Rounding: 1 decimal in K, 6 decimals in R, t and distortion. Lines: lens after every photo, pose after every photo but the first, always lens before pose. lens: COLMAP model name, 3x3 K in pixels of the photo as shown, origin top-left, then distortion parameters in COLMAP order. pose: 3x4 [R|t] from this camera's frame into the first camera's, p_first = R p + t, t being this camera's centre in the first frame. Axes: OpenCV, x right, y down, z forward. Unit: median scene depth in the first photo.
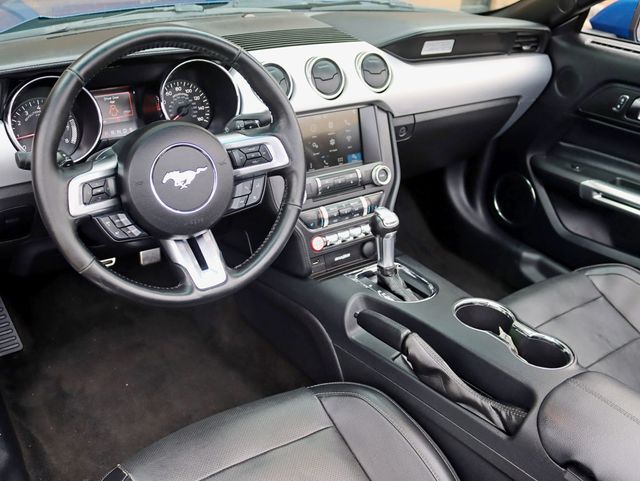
lens RADIAL K [[567.1, 0, 319.9], [0, 567.1, 262.7], [0, 0, 1]] dist [-0.139961, 0.008444]
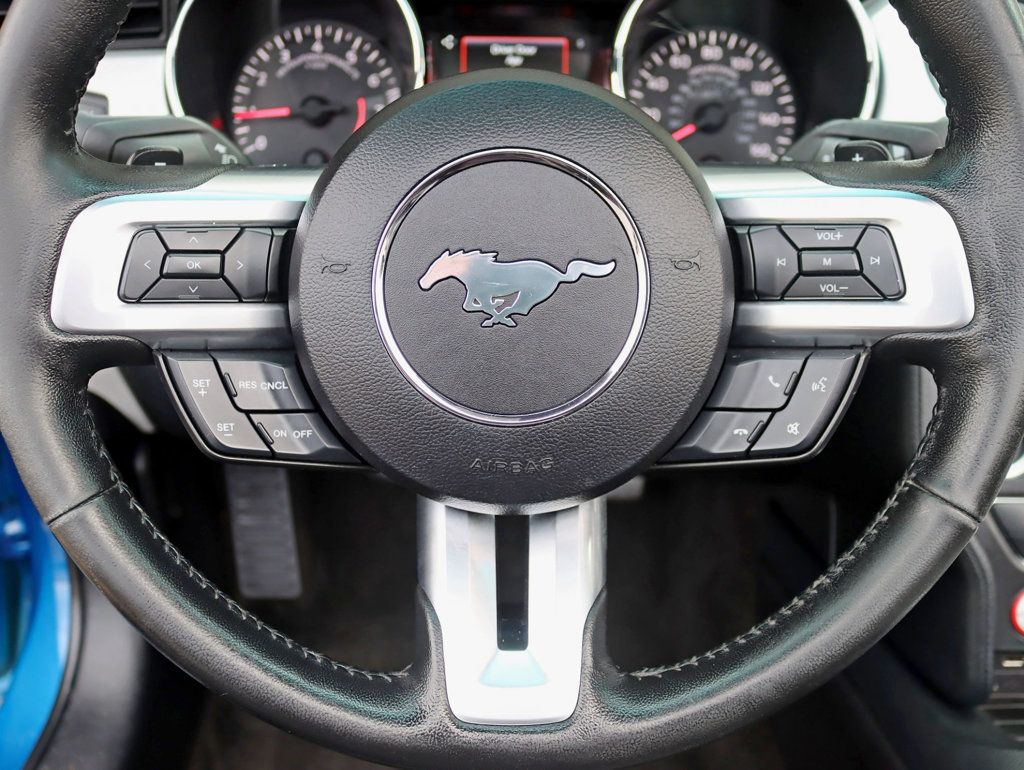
lens RADIAL K [[975.0, 0, 512.2], [0, 975.0, 369.1], [0, 0, 1]] dist [-0.125941, 0.012296]
pose [[0.815632, 0.226155, -0.532539, 0.003281], [-0.280379, 0.959640, -0.021892, -0.095958], [0.506095, 0.167169, 0.846122, 0.572250]]
